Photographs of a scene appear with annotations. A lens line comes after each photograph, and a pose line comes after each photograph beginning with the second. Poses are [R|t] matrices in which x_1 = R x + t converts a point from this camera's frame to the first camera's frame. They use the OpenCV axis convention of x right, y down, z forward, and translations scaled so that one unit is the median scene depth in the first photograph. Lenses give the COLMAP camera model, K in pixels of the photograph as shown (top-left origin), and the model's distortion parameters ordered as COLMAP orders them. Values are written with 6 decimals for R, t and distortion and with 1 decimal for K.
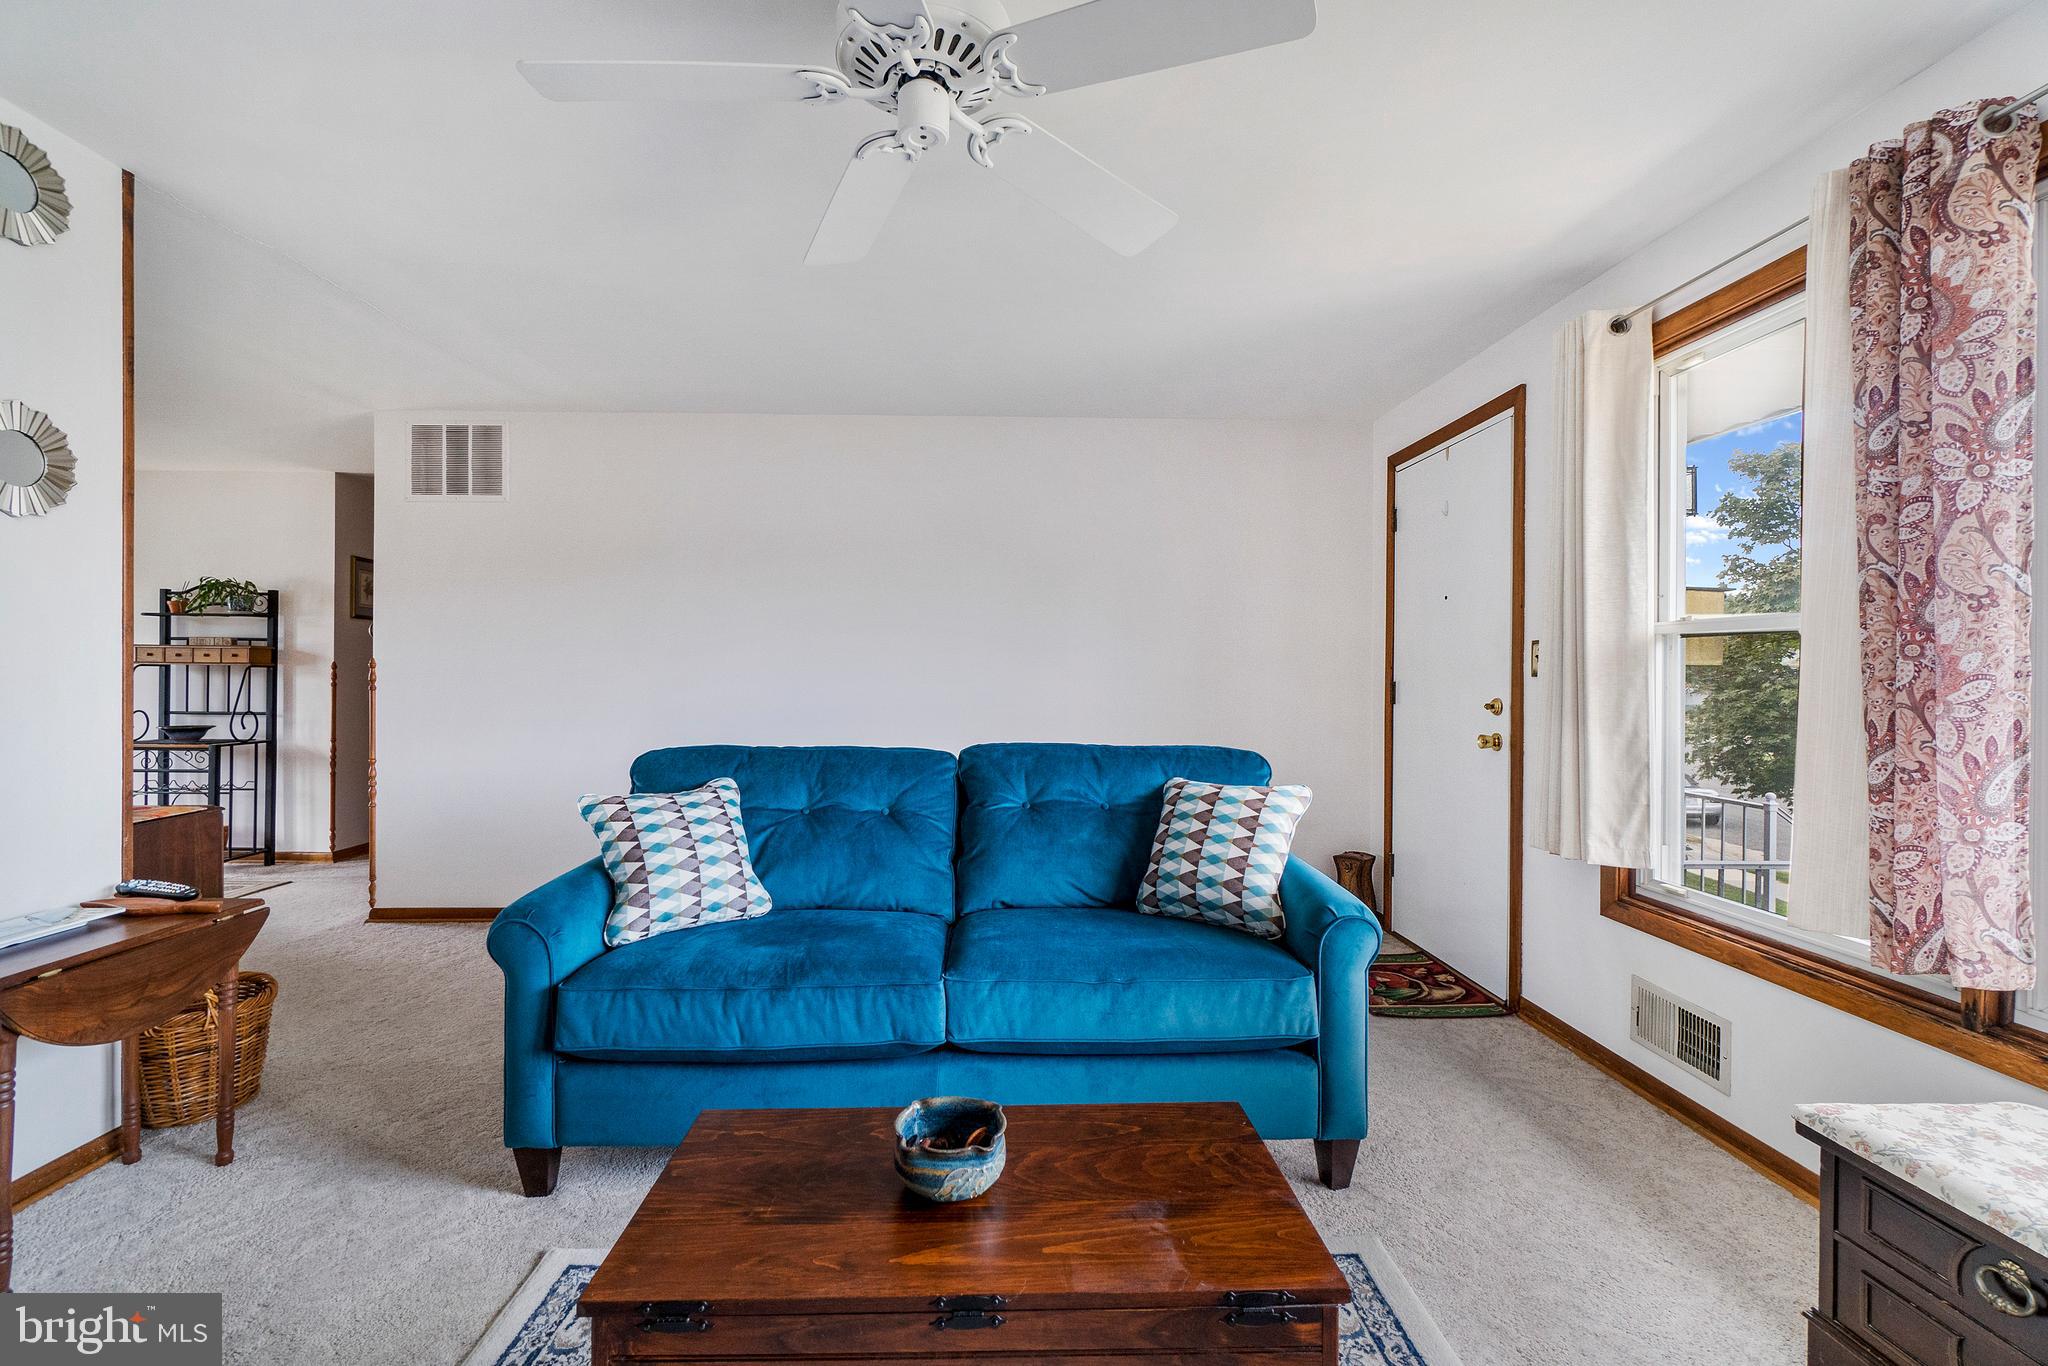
lens RADIAL K [[892.4, 0, 1020.6], [0, 892.4, 671.6], [0, 0, 1]] dist [-0.003424, -0.000060]
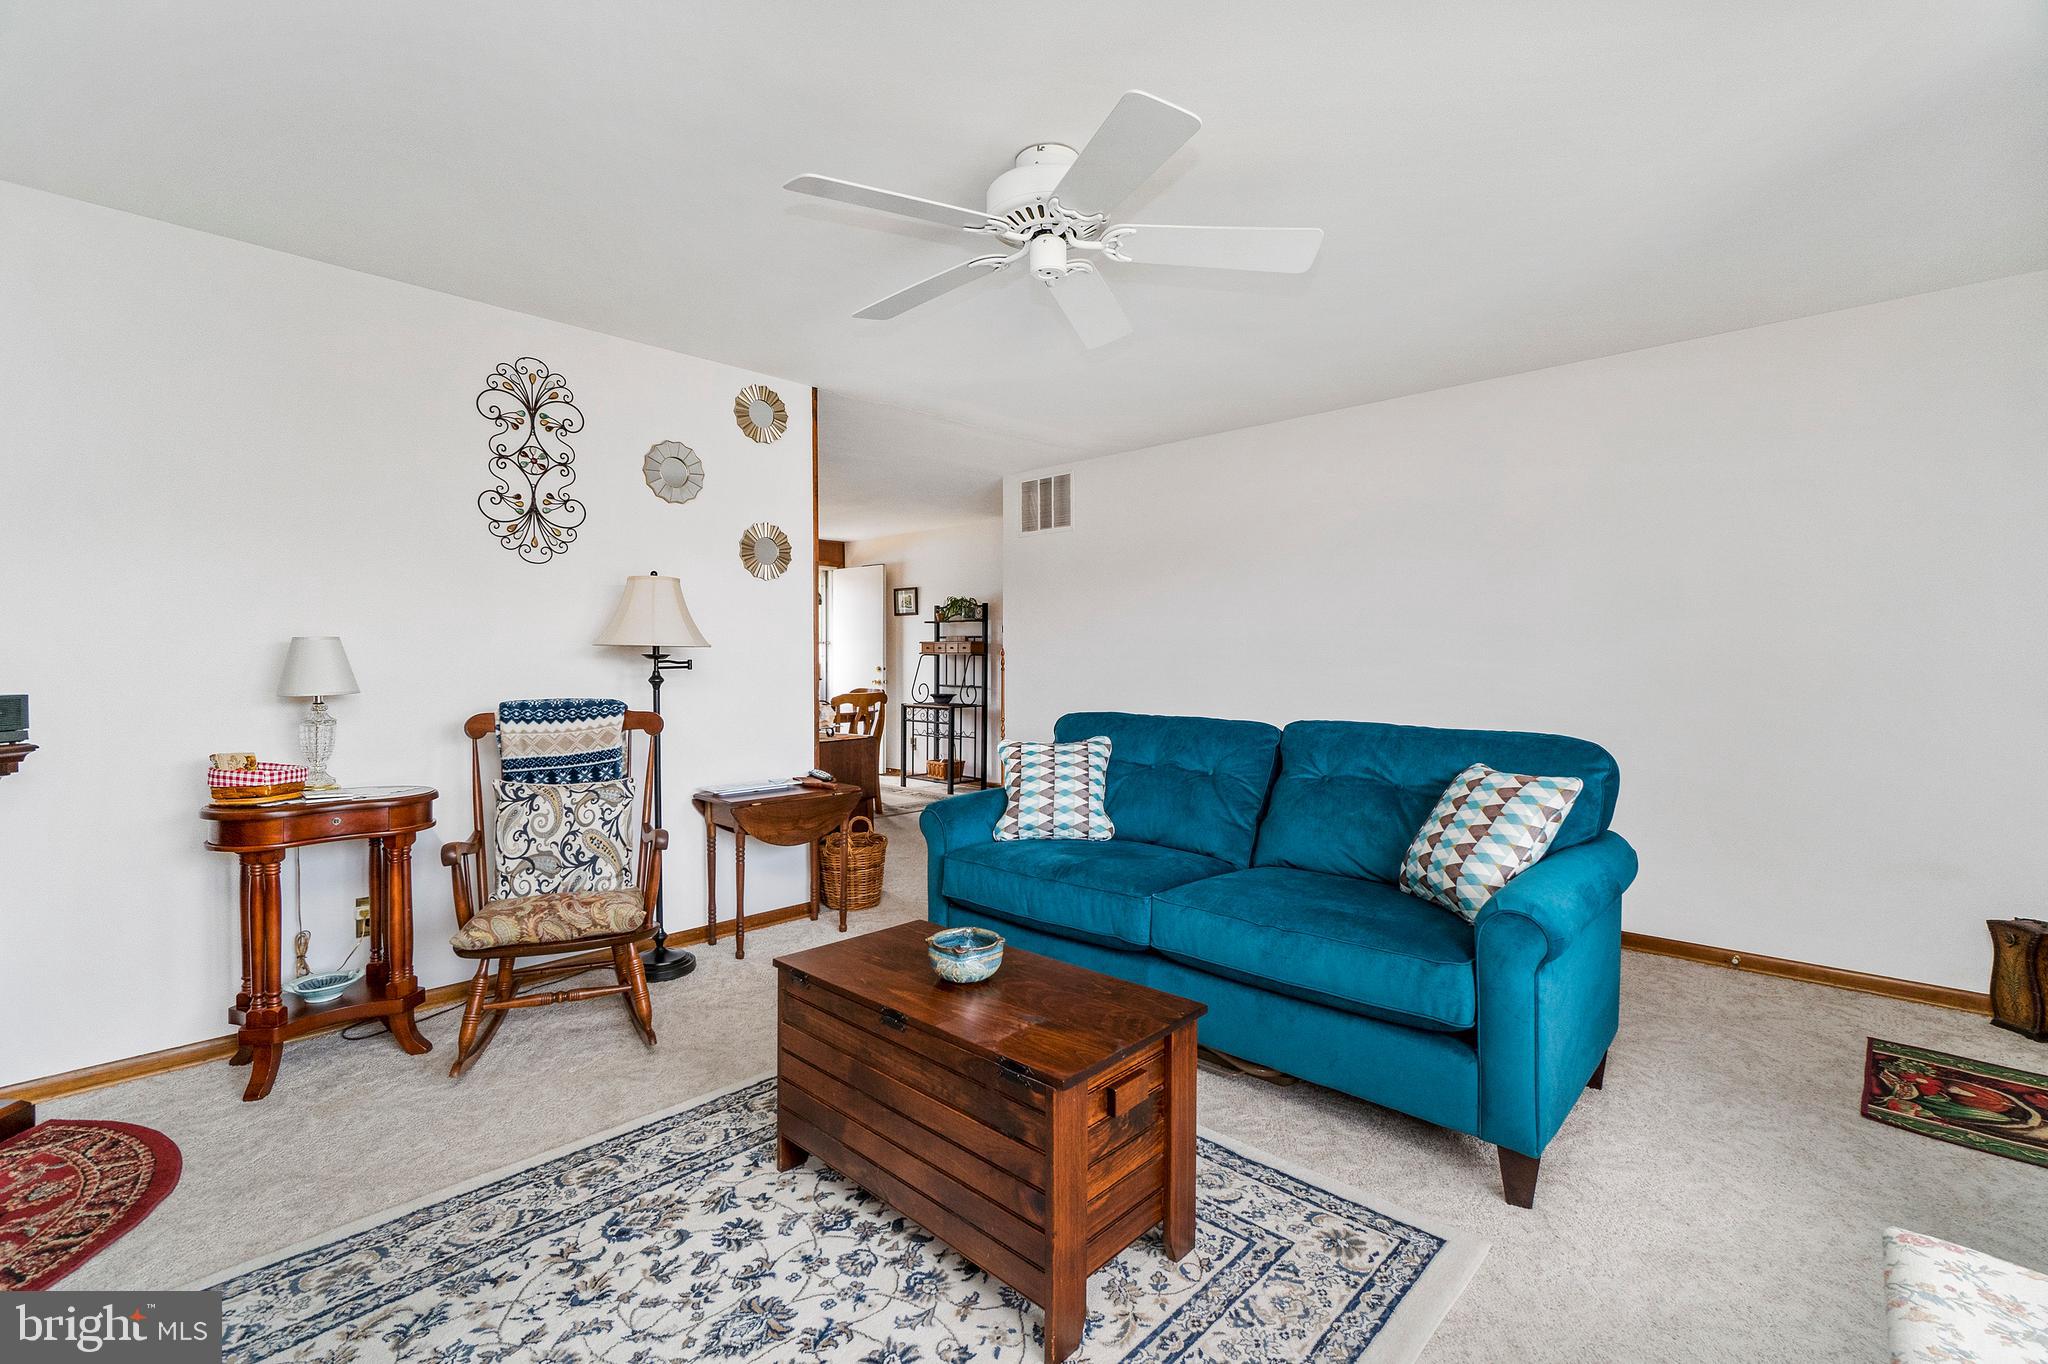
lens RADIAL K [[908.0, 0, 1014.2], [0, 908.0, 661.1], [0, 0, 1]] dist [-0.000190, 0.000080]
pose [[0.700783, -0.002920, -0.713369, 0.525378], [0.004681, 0.999989, 0.000506, 0.007393], [0.713359, -0.003694, 0.700789, -0.028274]]
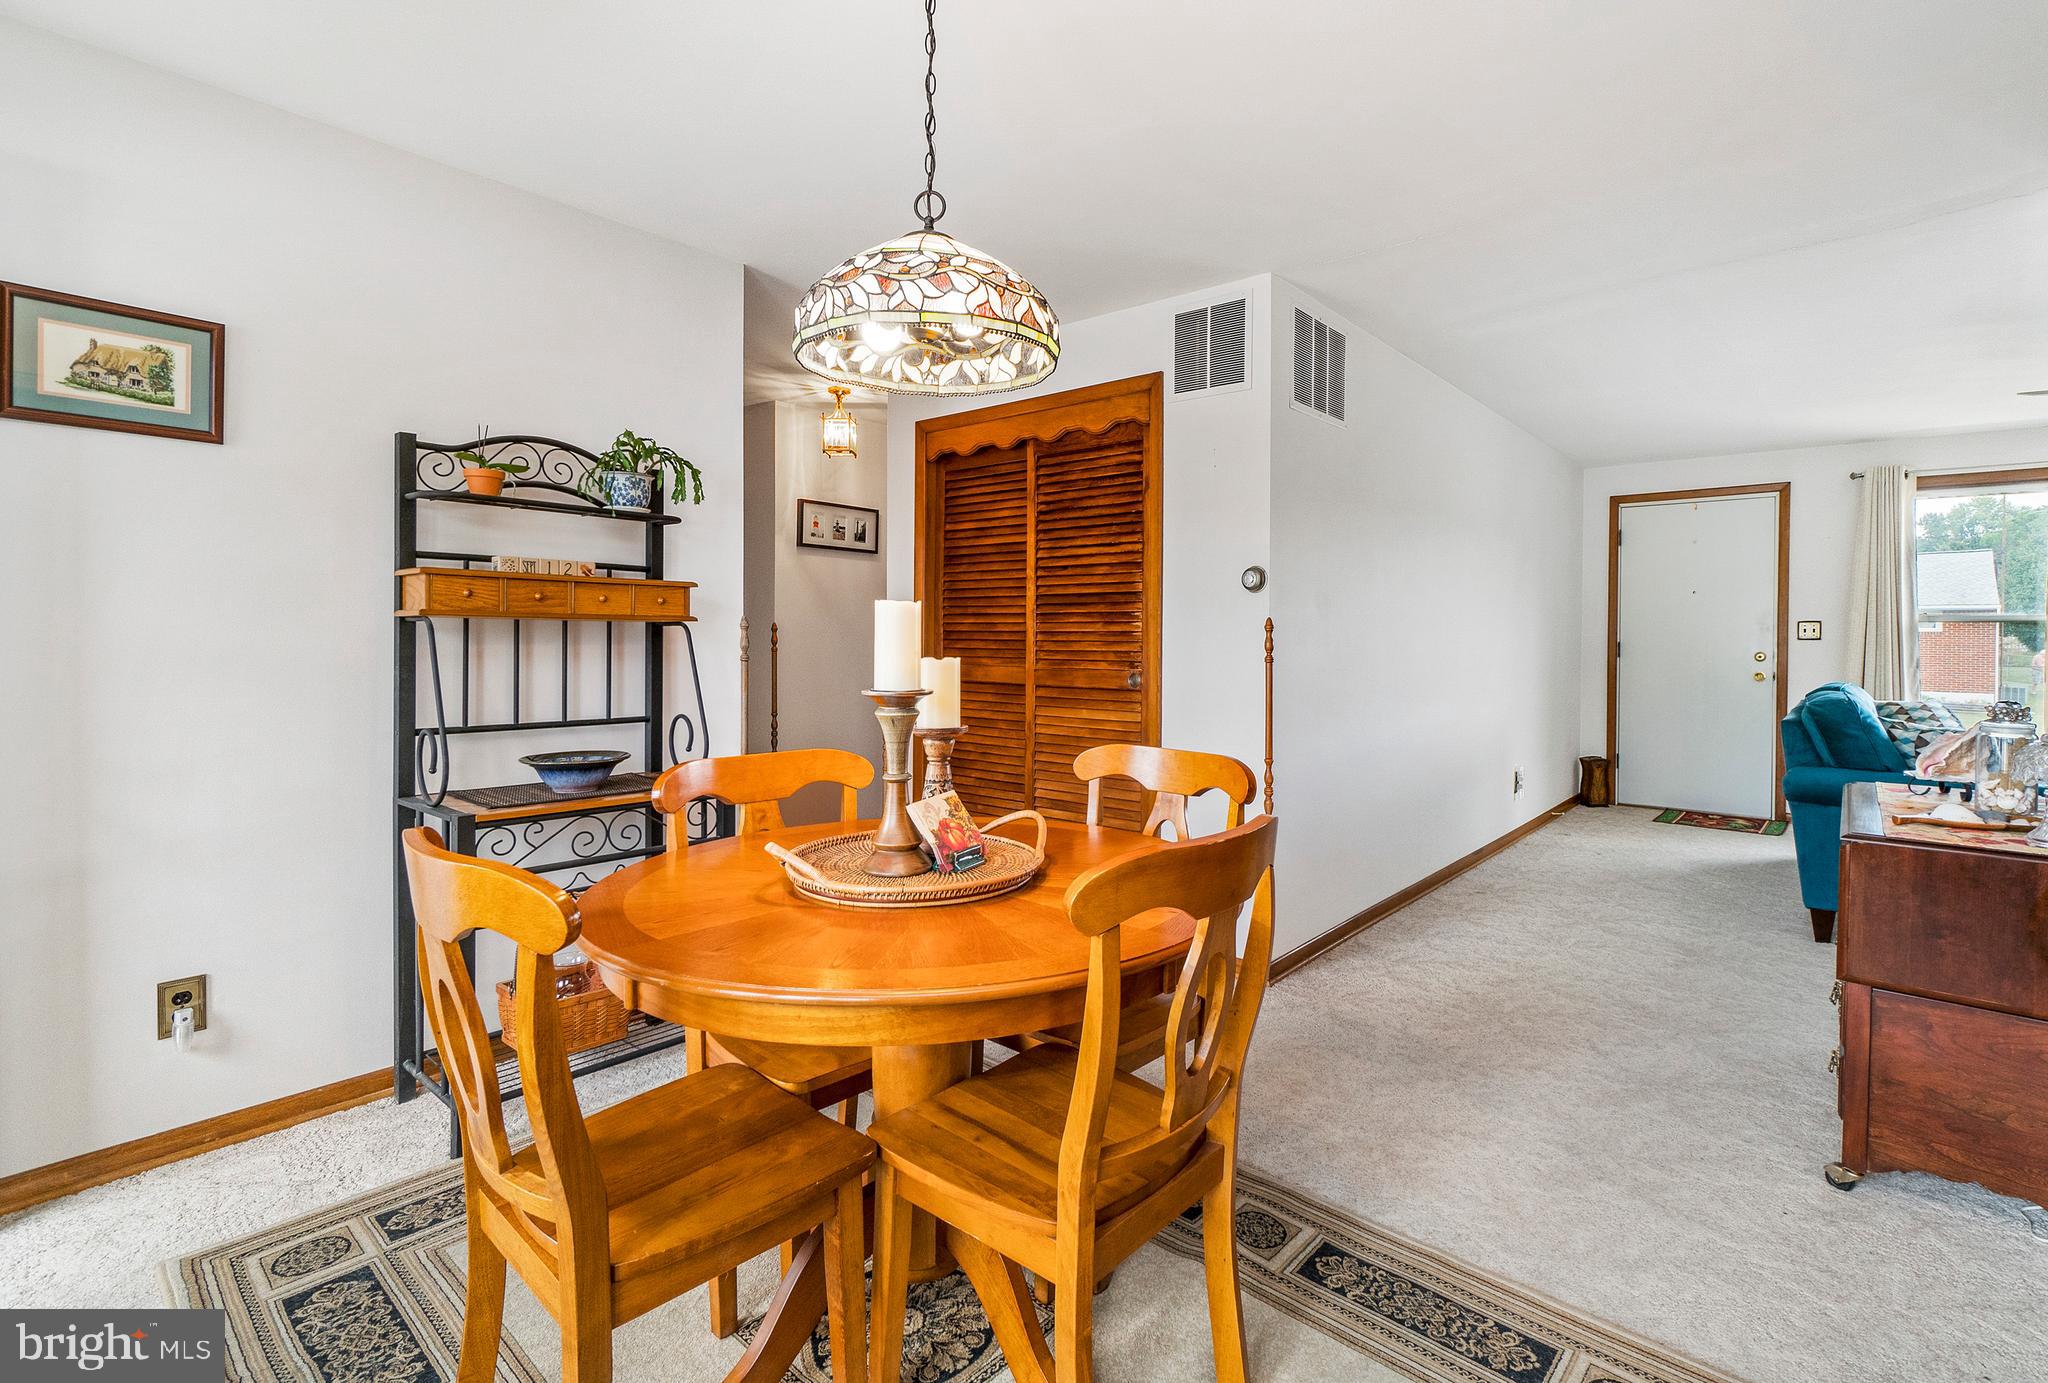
lens RADIAL K [[981.9, 0, 1088.4], [0, 981.9, 649.7], [0, 0, 1]] dist [0.002818, 0.000373]
pose [[0.639053, -0.008462, 0.769117, -2.222364], [-0.002403, 0.999913, 0.012997, 0.002342], [-0.769159, -0.010154, 0.638976, 0.931864]]
